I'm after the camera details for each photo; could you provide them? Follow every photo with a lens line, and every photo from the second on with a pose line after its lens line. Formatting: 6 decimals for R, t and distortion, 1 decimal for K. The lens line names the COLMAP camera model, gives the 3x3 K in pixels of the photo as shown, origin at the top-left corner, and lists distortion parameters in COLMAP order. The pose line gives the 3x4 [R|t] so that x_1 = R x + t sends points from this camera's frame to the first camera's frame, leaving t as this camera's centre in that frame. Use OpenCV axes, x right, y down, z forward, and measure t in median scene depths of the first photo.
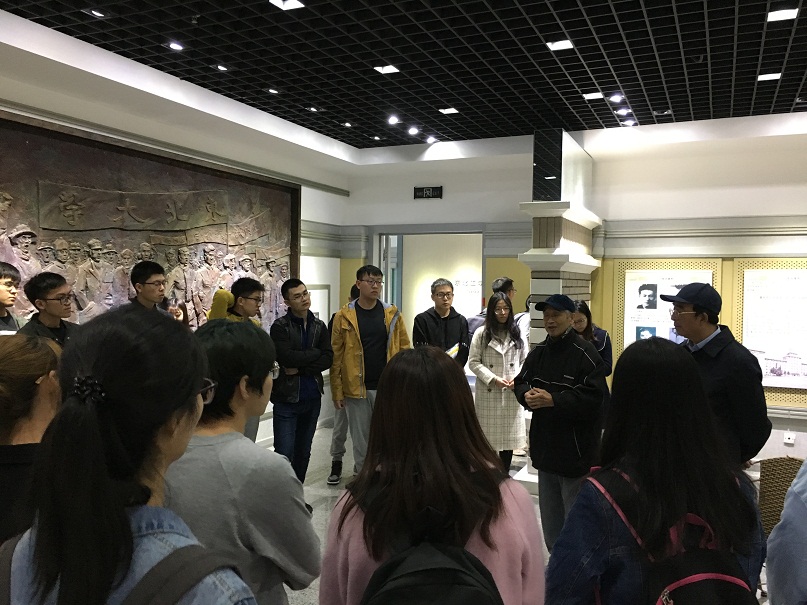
lens RADIAL K [[684.6, 0, 403.5], [0, 684.6, 302.5], [0, 0, 1]] dist [0.005682, 0.000931]
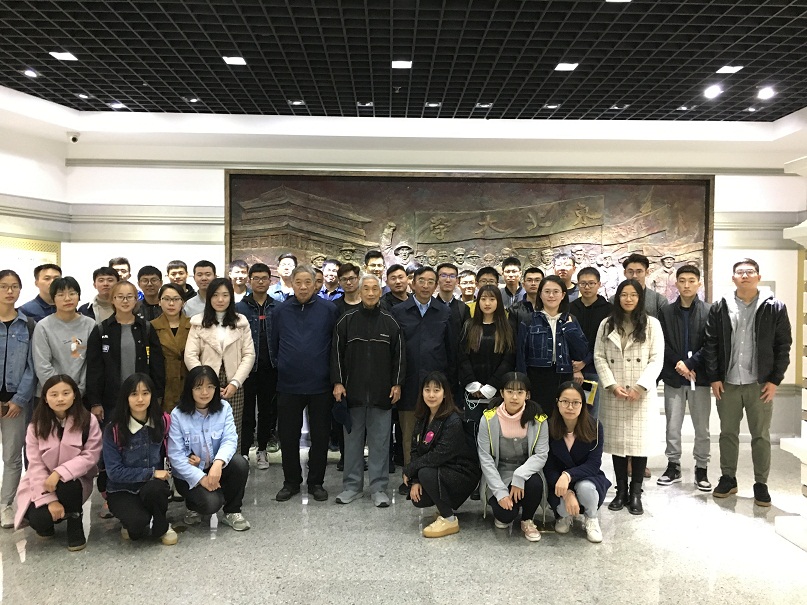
lens RADIAL K [[665.4, 0, 403.5], [0, 665.4, 302.5], [0, 0, 1]] dist [0.050041, 0.001664]
pose [[0.433921, 0.015846, -0.900811, 0.622222], [-0.026154, 0.999645, 0.004986, 0.012904], [0.900571, 0.021396, 0.434182, 0.269390]]
